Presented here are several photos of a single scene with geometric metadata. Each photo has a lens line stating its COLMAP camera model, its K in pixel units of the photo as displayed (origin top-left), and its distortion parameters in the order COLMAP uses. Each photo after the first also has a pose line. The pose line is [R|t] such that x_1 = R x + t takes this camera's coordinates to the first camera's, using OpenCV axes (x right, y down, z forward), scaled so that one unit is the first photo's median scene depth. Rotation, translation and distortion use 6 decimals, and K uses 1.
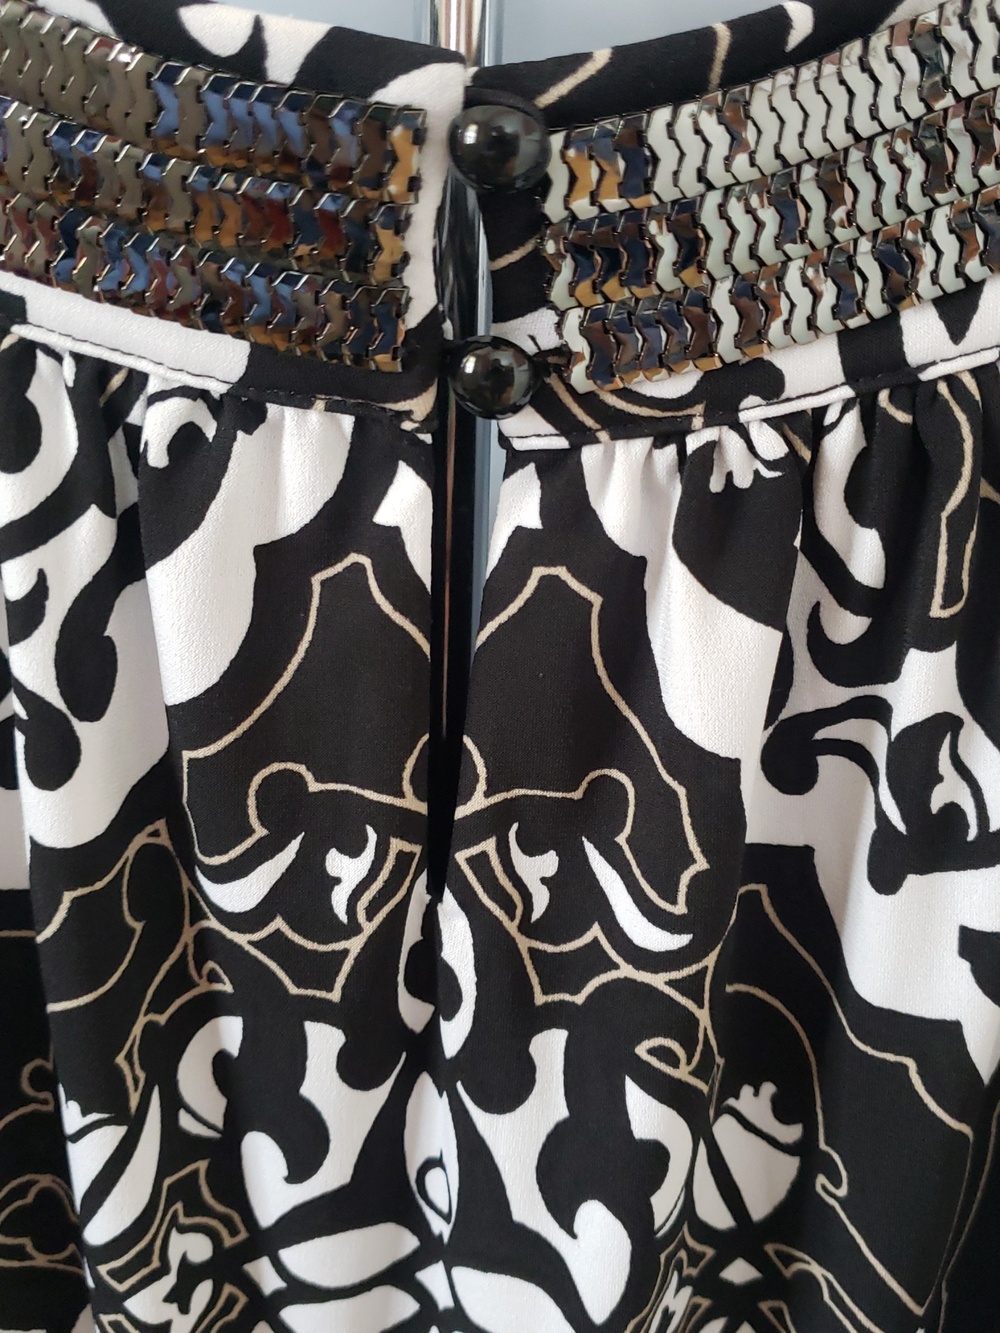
lens RADIAL K [[1456.5, 0, 494.7], [0, 1456.5, 672.8], [0, 0, 1]] dist [0.107753, 0.000000]
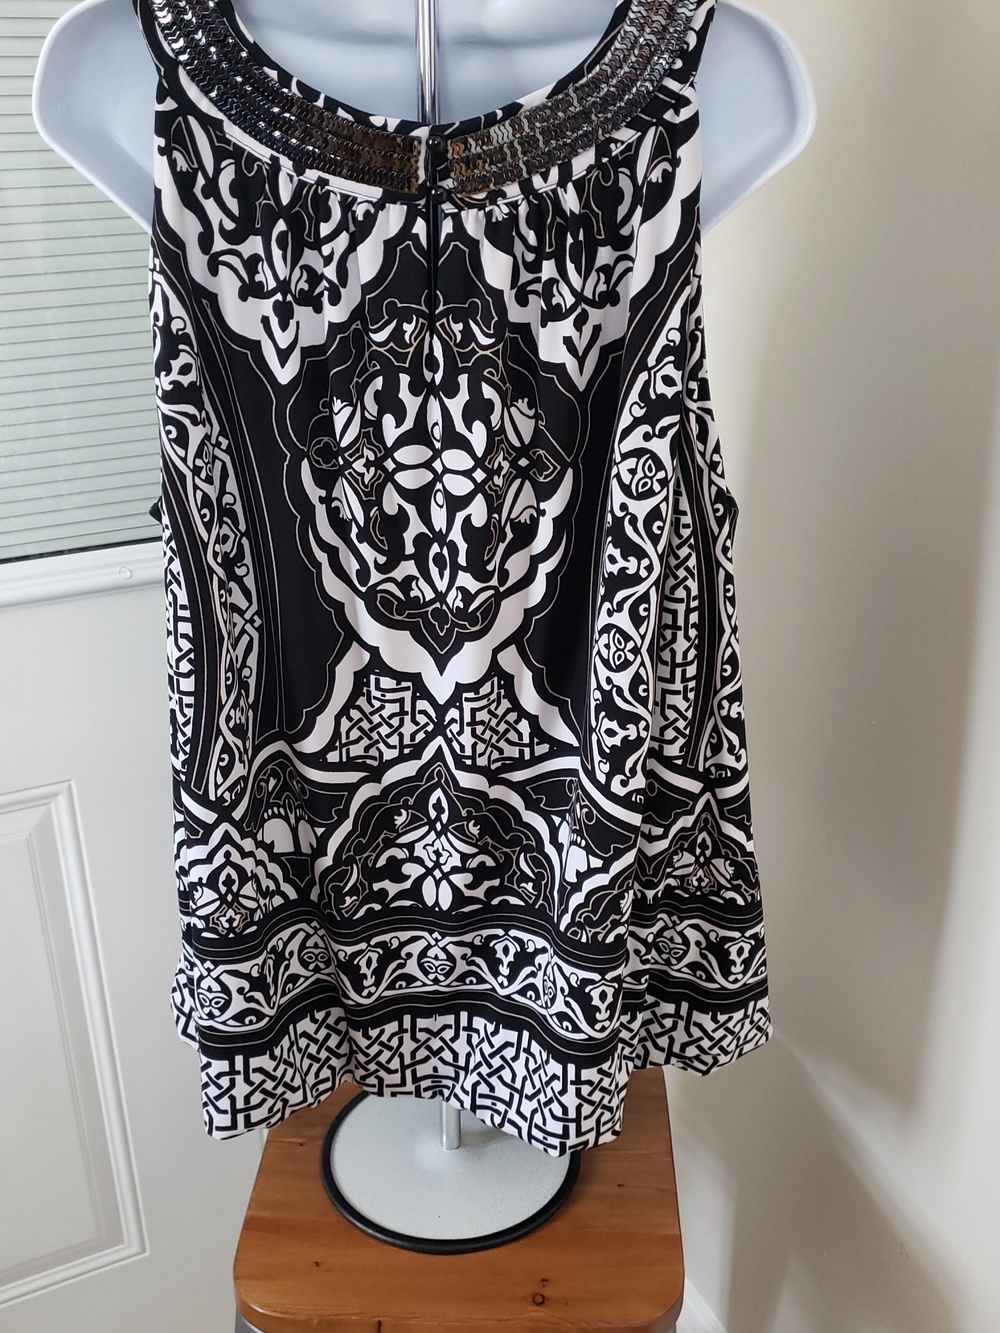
lens RADIAL K [[1456.5, 0, 507.1], [0, 1456.5, 669.0], [0, 0, 1]] dist [0.107753, 0.000000]
pose [[0.999489, -0.030902, -0.008127, 0.176734], [0.031451, 0.996346, 0.079409, 0.786955], [0.005643, -0.079624, 0.996809, -3.175551]]
